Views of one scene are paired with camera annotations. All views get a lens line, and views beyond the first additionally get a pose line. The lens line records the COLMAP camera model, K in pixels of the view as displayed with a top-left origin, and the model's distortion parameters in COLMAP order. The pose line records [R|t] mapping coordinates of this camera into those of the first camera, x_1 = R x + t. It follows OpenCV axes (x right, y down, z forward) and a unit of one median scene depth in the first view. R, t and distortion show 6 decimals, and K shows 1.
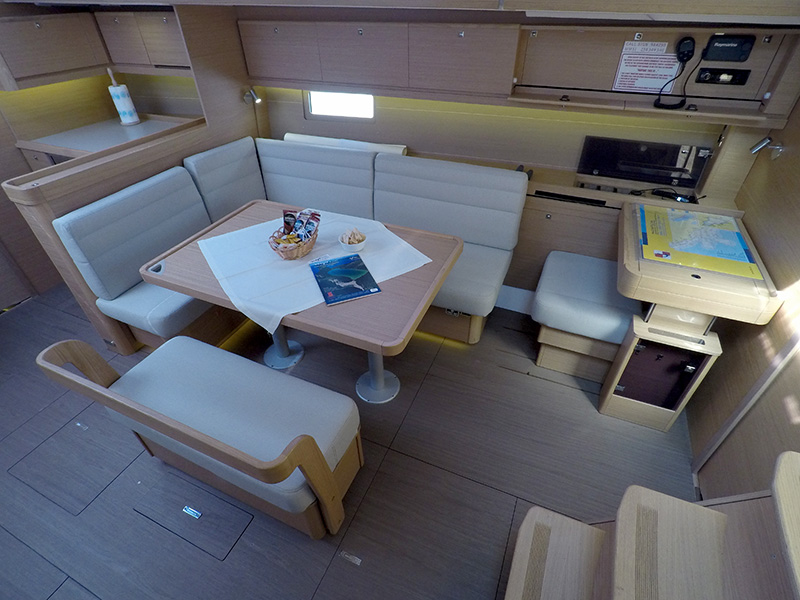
lens RADIAL K [[402.6, 0, 405.4], [0, 402.6, 314.8], [0, 0, 1]] dist [0.020678, 0.000566]
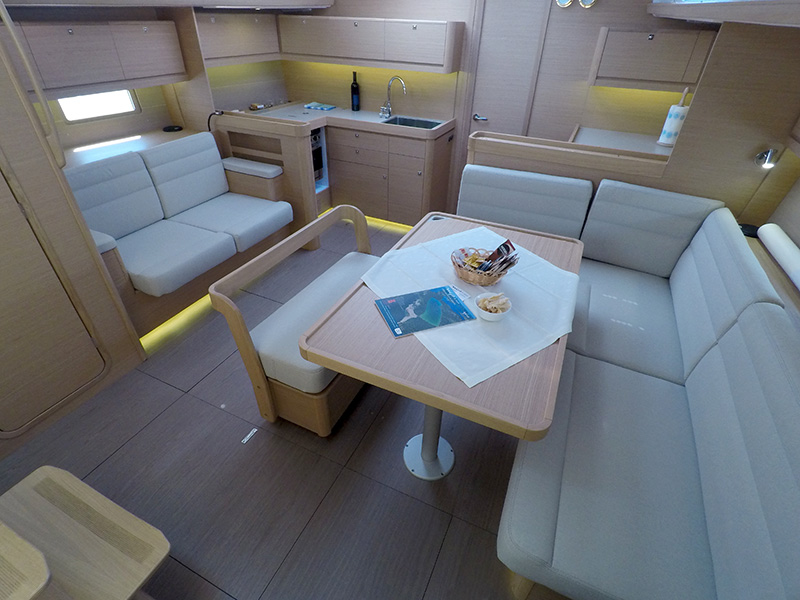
lens RADIAL K [[402.6, 0, 402.2], [0, 402.6, 316.4], [0, 0, 1]] dist [0.020678, 0.000566]
pose [[0.000423, 0.635648, -0.771979, 0.379555], [-0.664072, 0.577363, 0.475037, -0.329074], [0.747668, 0.512449, 0.422361, 0.404188]]
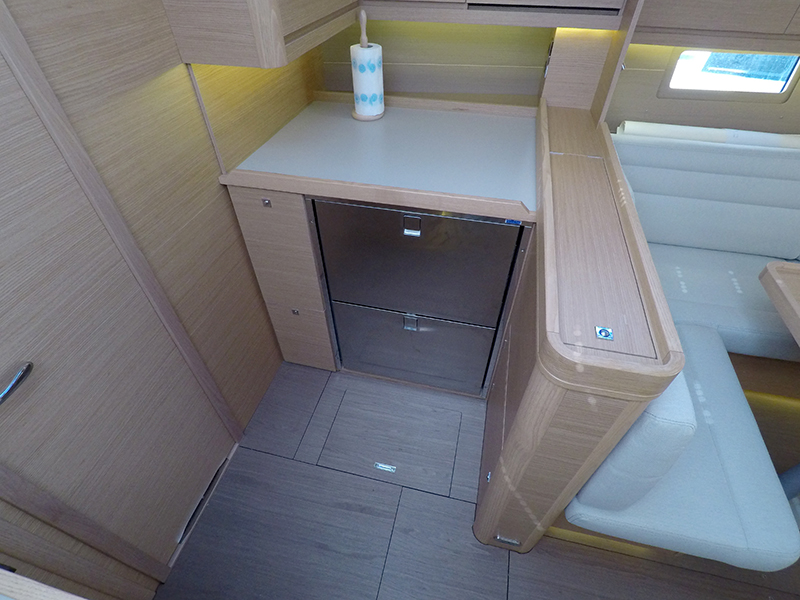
lens RADIAL K [[402.6, 0, 404.2], [0, 402.6, 298.7], [0, 0, 1]] dist [0.020678, 0.000566]
pose [[0.978083, -0.107472, 0.178338, -0.880540], [0.095350, 0.992597, 0.075225, -0.306064], [-0.185102, -0.056572, 0.981090, 0.522973]]
